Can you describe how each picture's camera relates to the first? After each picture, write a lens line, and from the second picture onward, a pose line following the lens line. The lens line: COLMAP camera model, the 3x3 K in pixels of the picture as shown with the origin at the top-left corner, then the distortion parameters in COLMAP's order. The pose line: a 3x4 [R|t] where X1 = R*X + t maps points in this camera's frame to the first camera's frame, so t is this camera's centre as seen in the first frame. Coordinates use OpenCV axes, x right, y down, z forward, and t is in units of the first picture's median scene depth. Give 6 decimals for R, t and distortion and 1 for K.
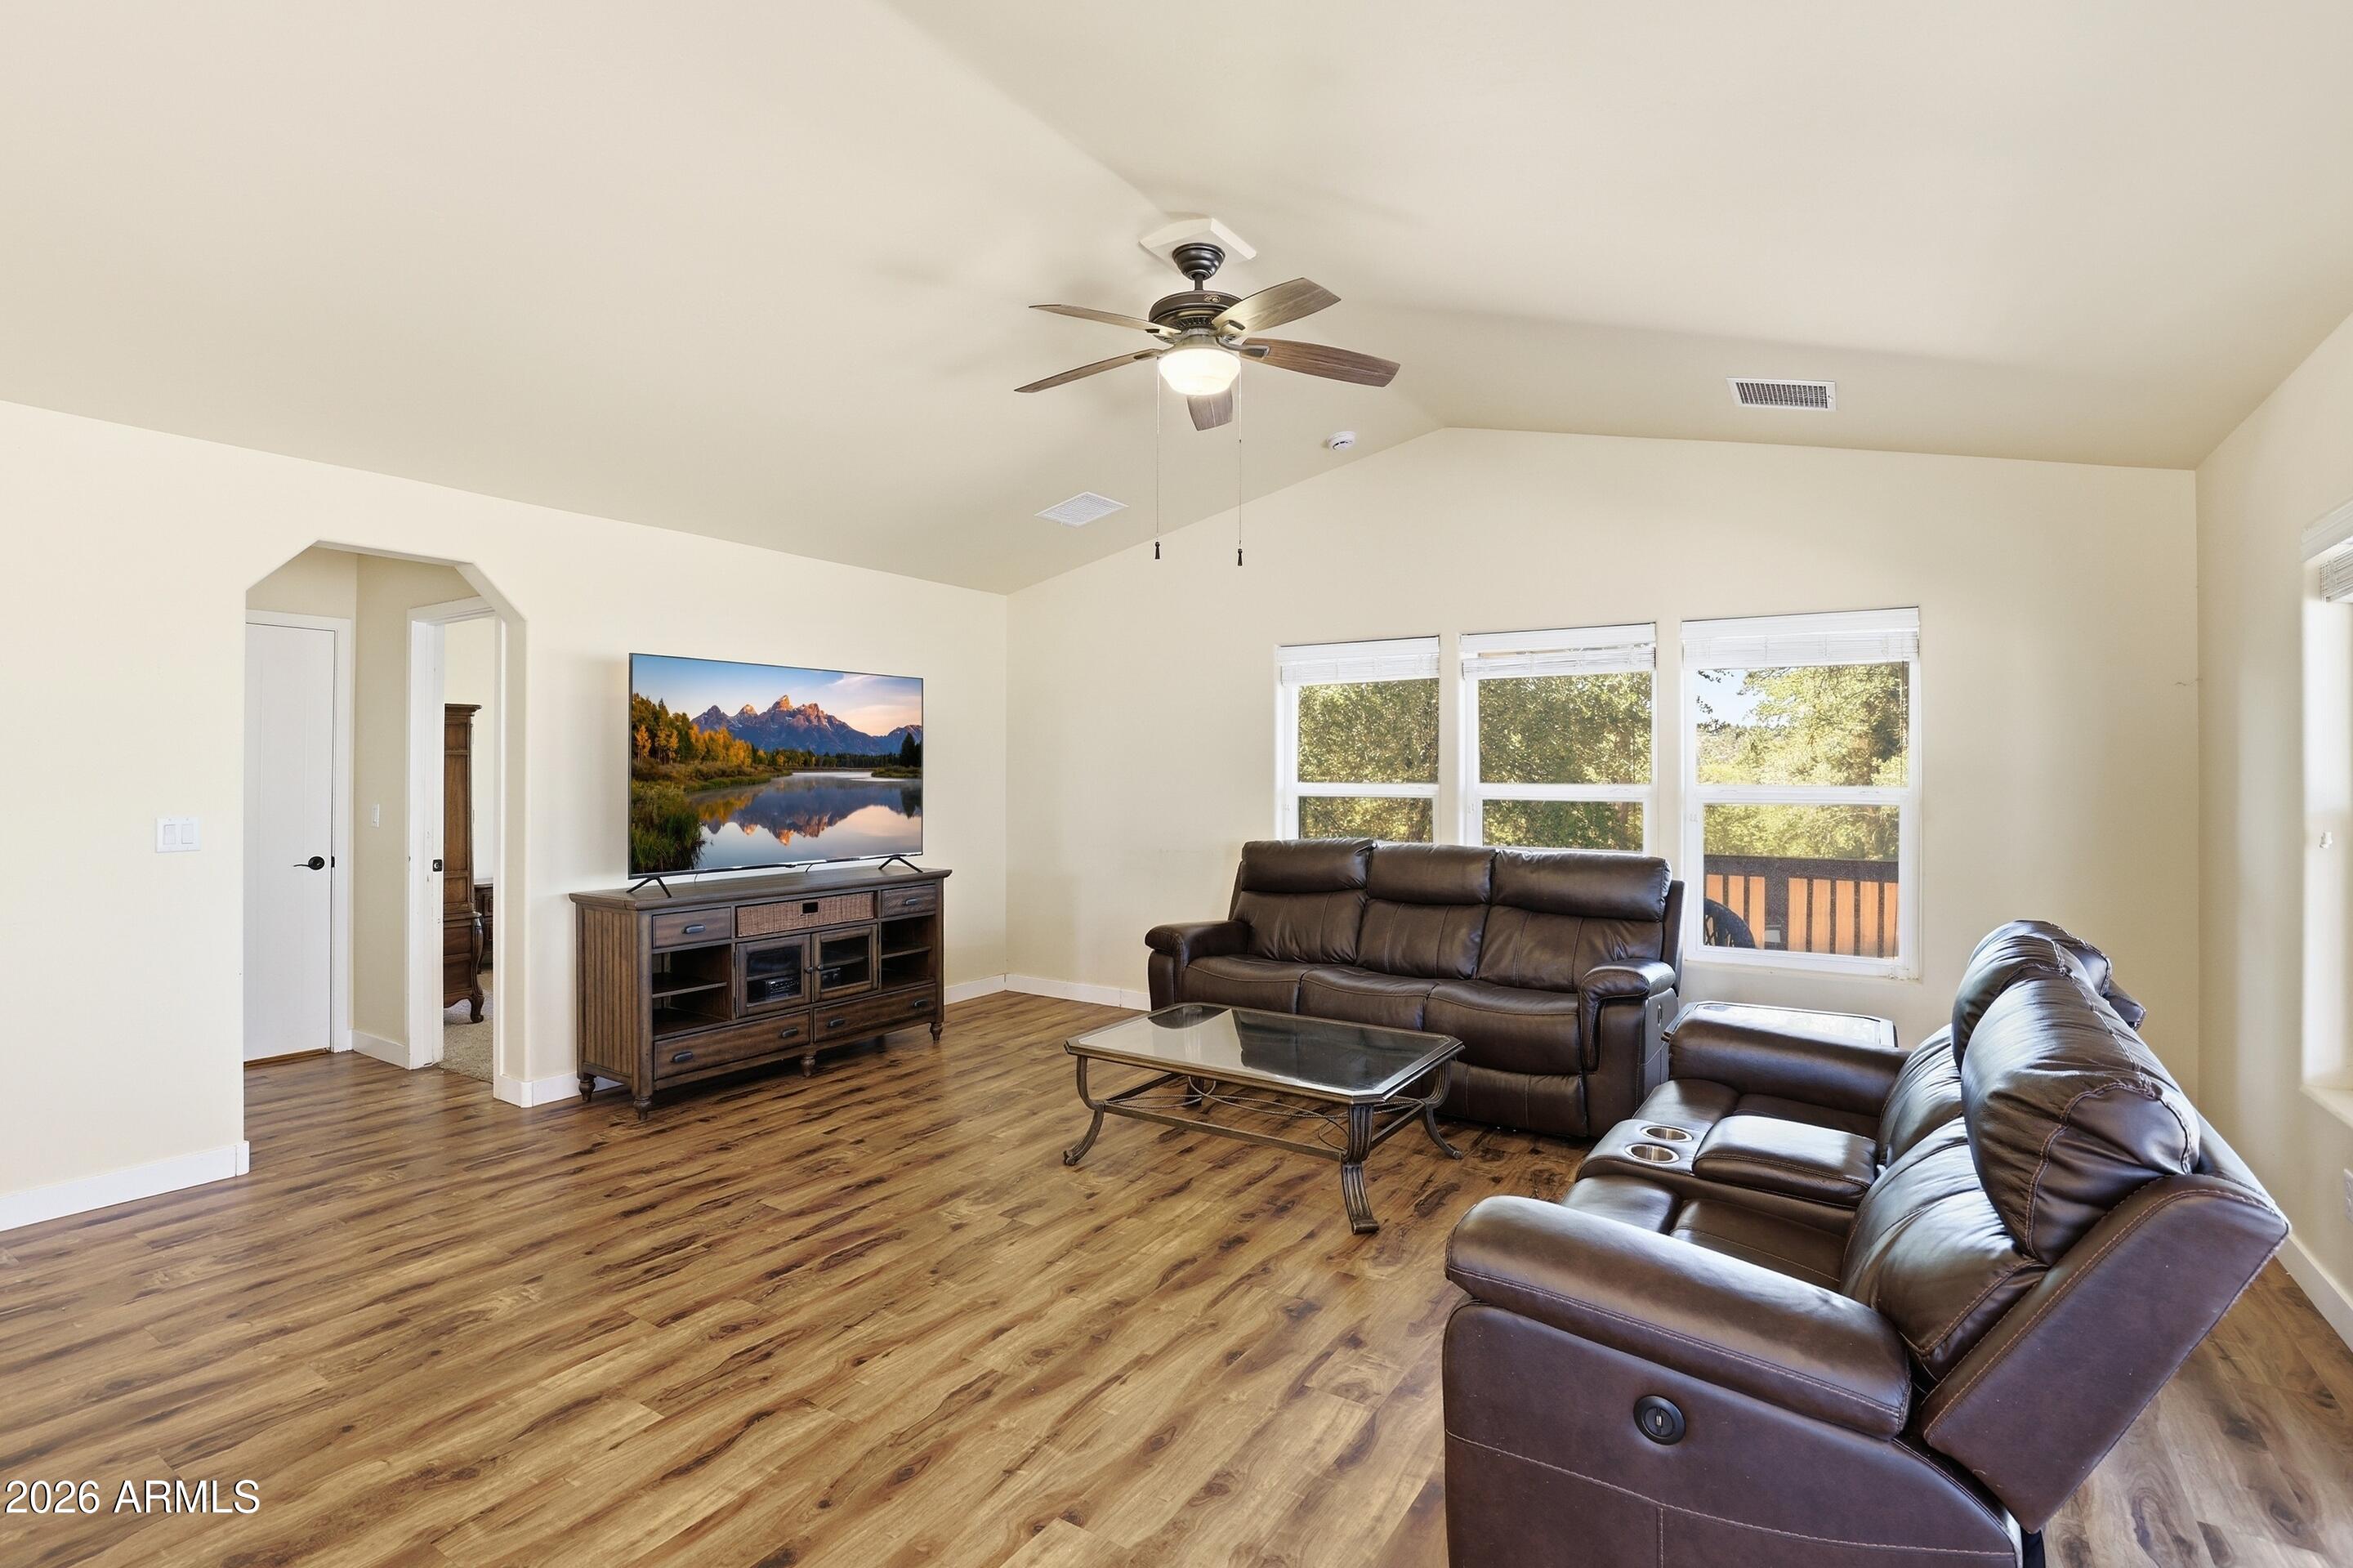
lens RADIAL K [[1097.1, 0, 1149.9], [0, 1097.1, 709.6], [0, 0, 1]] dist [-0.014064, 0.000428]
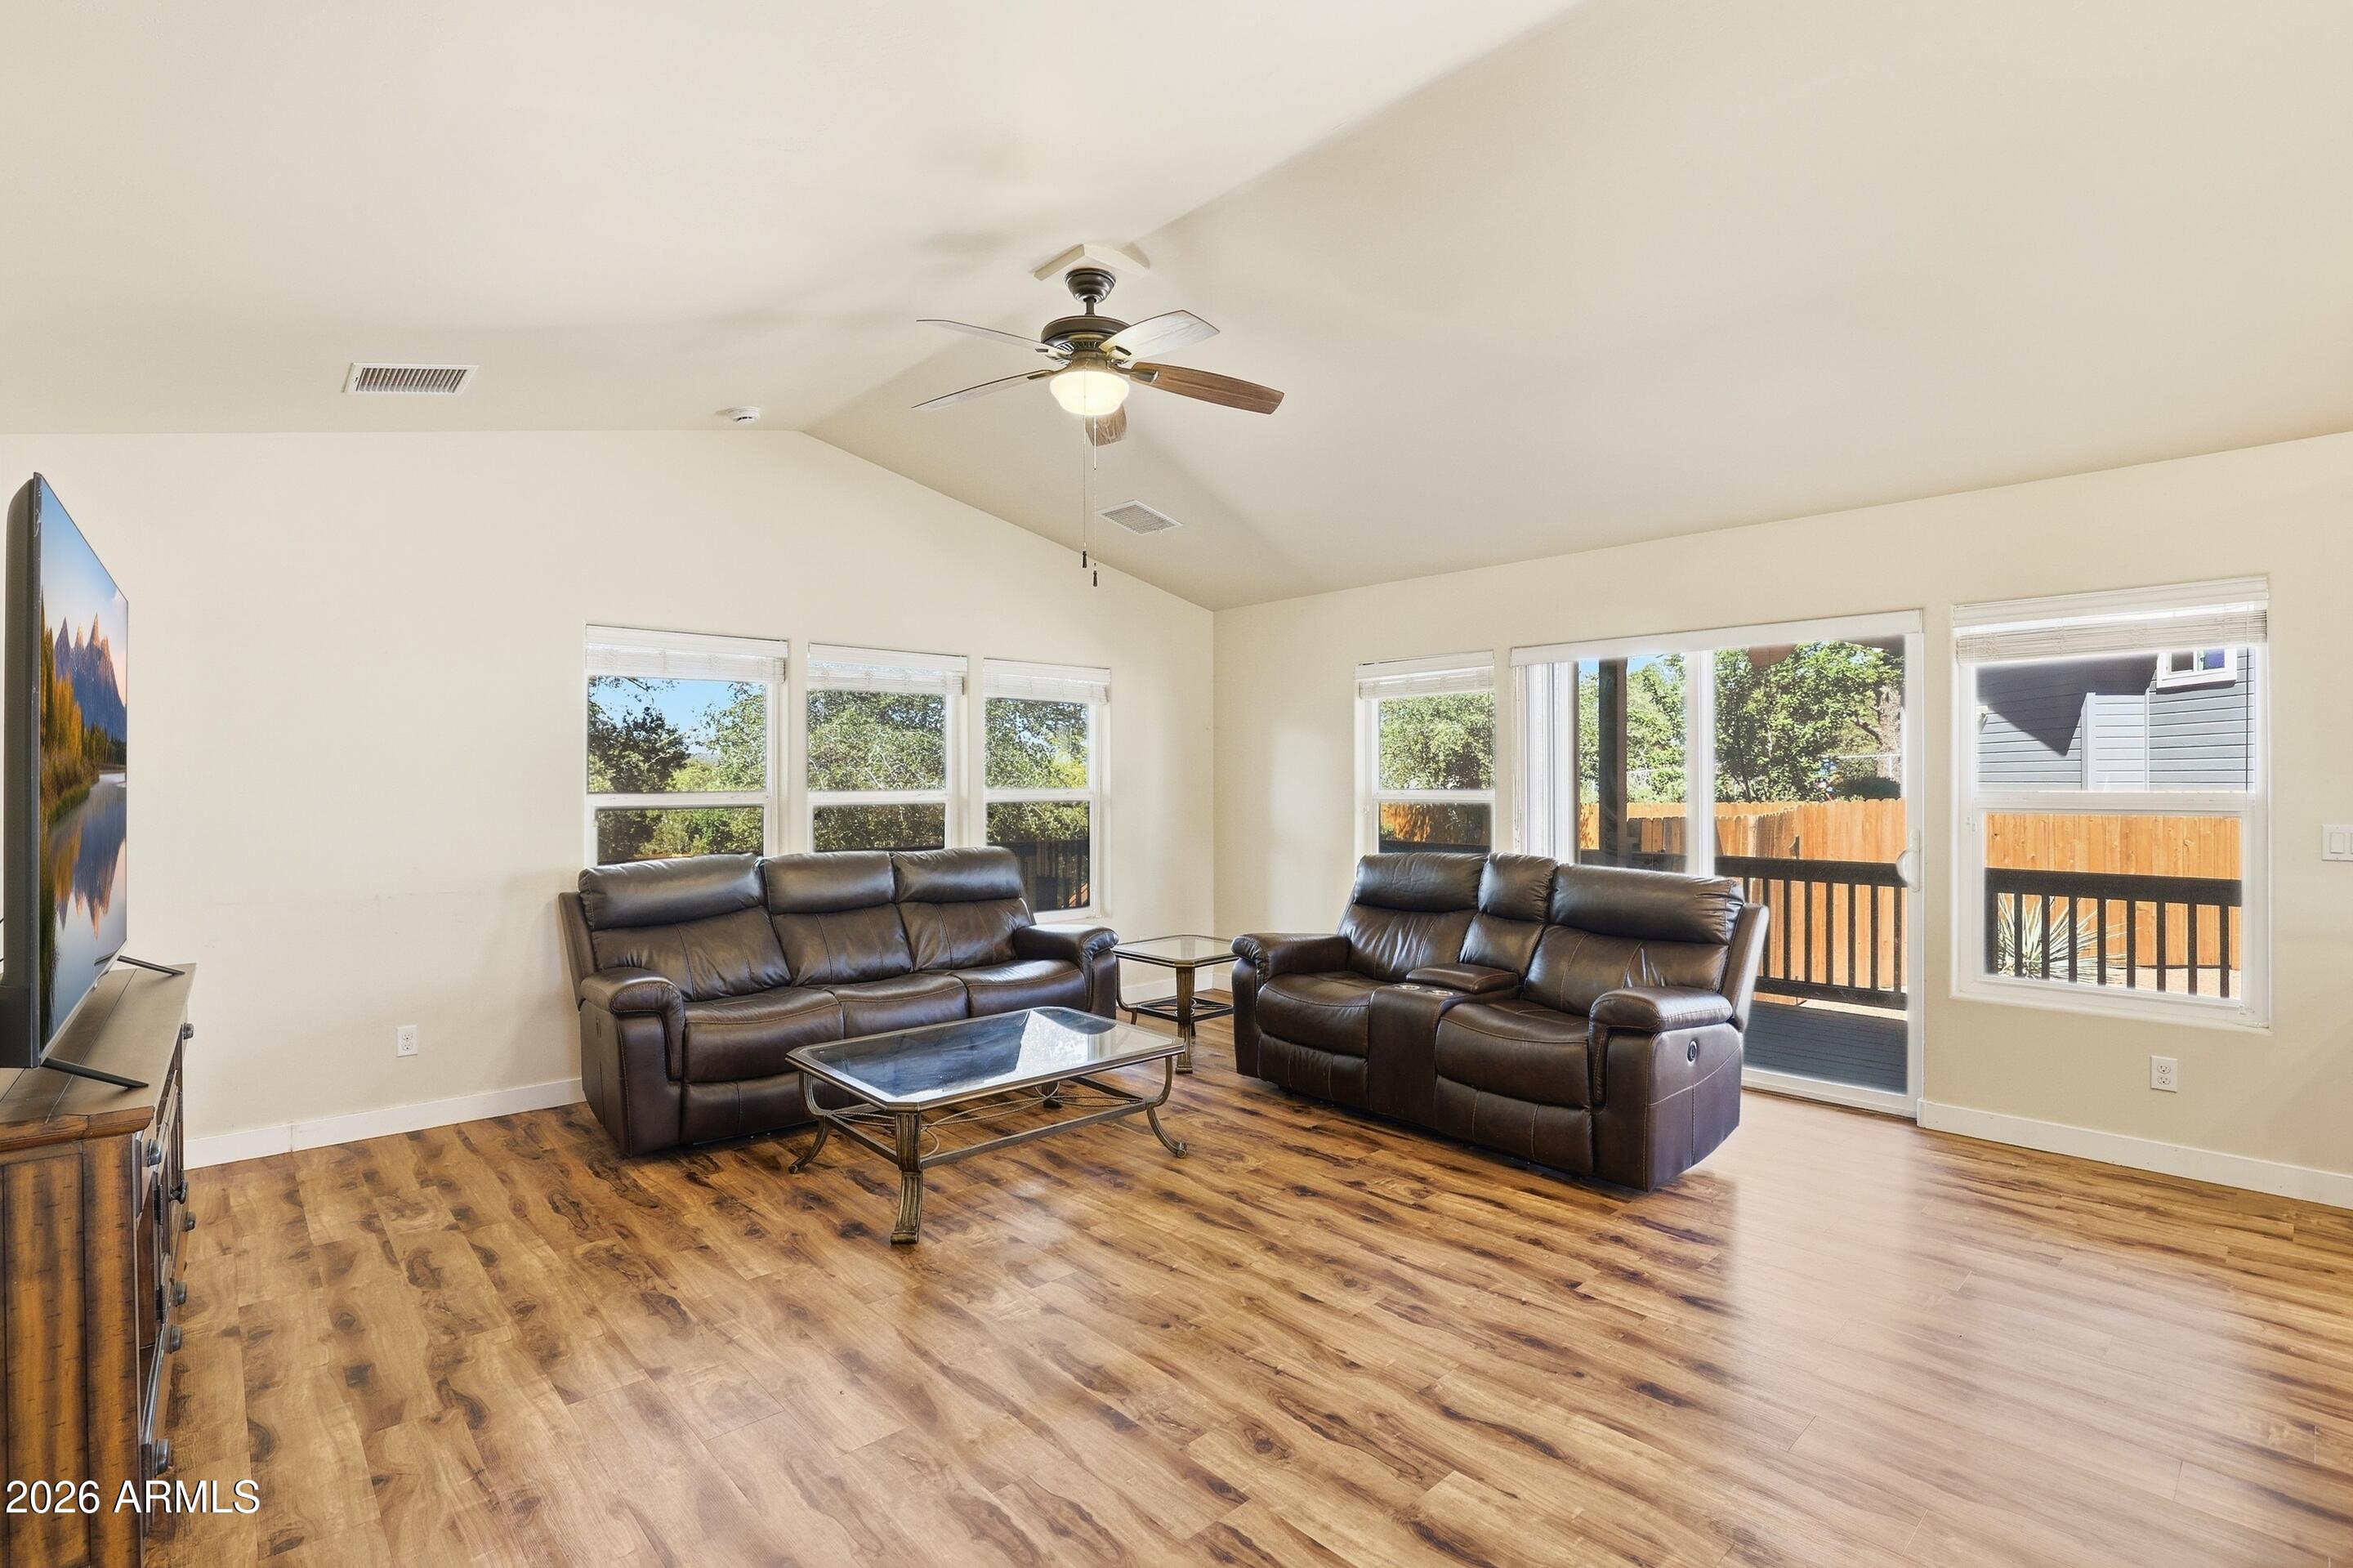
lens RADIAL K [[1089.4, 0, 1180.2], [0, 1089.4, 776.1], [0, 0, 1]] dist [-0.023857, 0.000591]
pose [[0.241227, 0.002943, 0.970464, -0.704626], [-0.059107, 0.998184, 0.011665, 0.028291], [-0.968667, -0.060175, 0.240963, 0.521976]]
